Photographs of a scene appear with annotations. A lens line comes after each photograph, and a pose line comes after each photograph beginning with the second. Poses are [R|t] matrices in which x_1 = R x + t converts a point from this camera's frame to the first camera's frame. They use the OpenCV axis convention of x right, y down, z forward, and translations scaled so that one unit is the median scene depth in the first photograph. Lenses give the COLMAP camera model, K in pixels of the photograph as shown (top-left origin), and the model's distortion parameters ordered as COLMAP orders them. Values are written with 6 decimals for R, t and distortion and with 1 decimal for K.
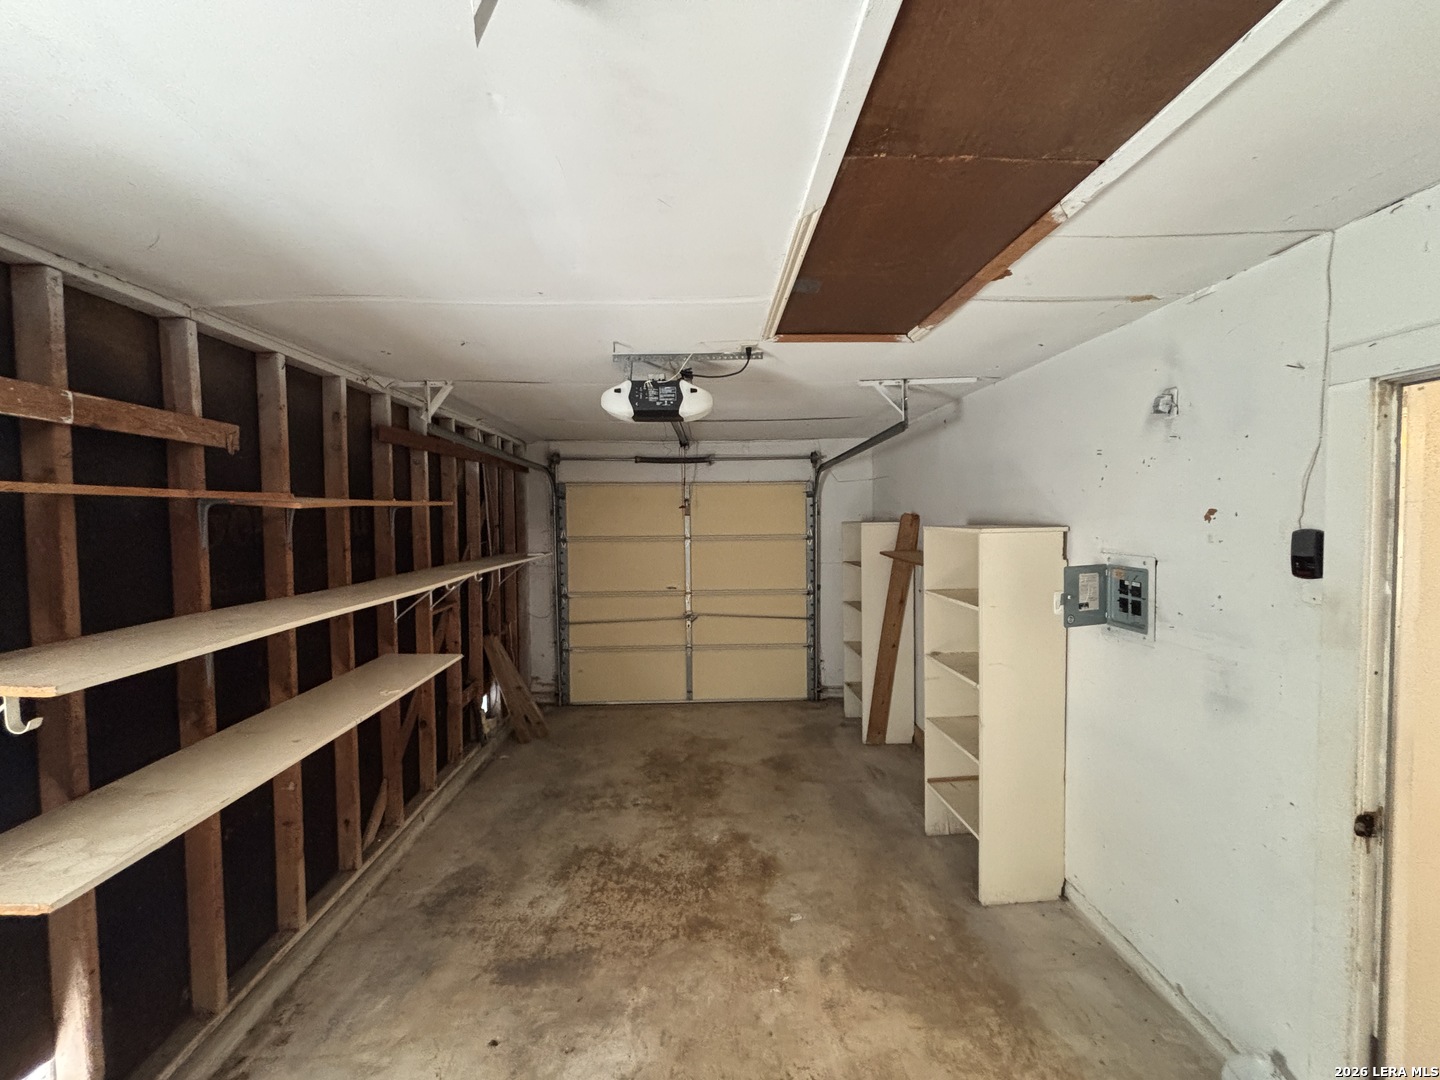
lens RADIAL K [[580.7, 0, 719.3], [0, 580.7, 536.9], [0, 0, 1]] dist [-0.008563, 0.002106]
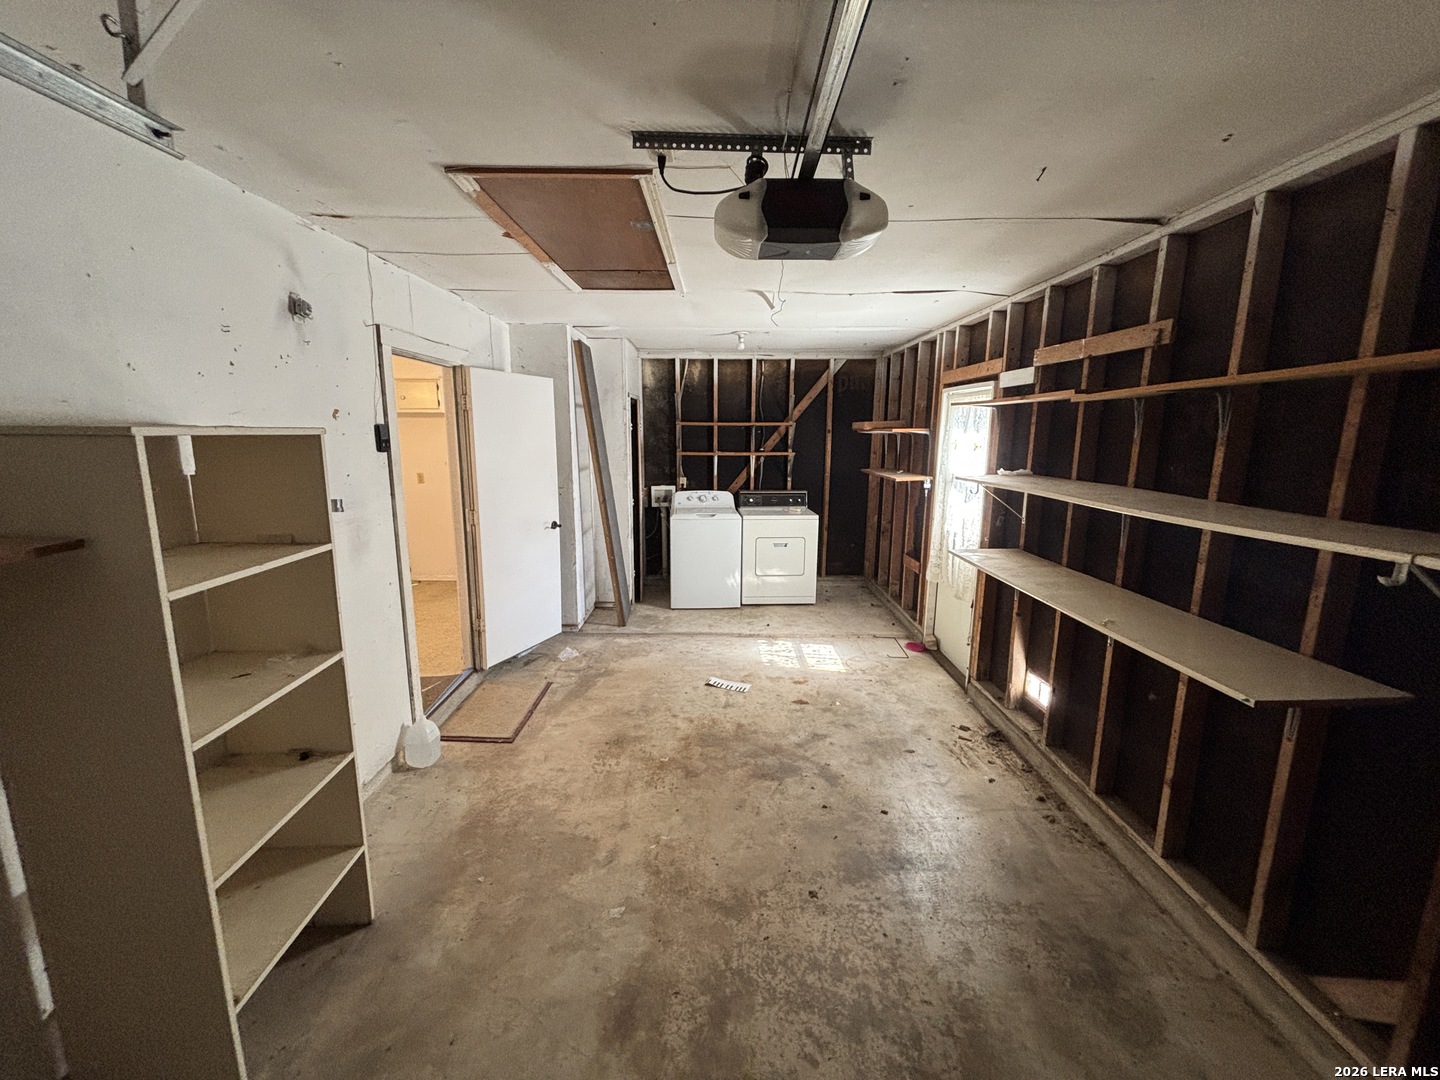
lens RADIAL K [[580.7, 0, 715.5], [0, 580.7, 538.1], [0, 0, 1]] dist [-0.008563, 0.002106]
pose [[-0.999397, 0.000389, 0.034733, -0.038222], [0.007973, 0.975804, 0.218503, -0.033624], [-0.033808, 0.218648, -0.975218, 1.813717]]
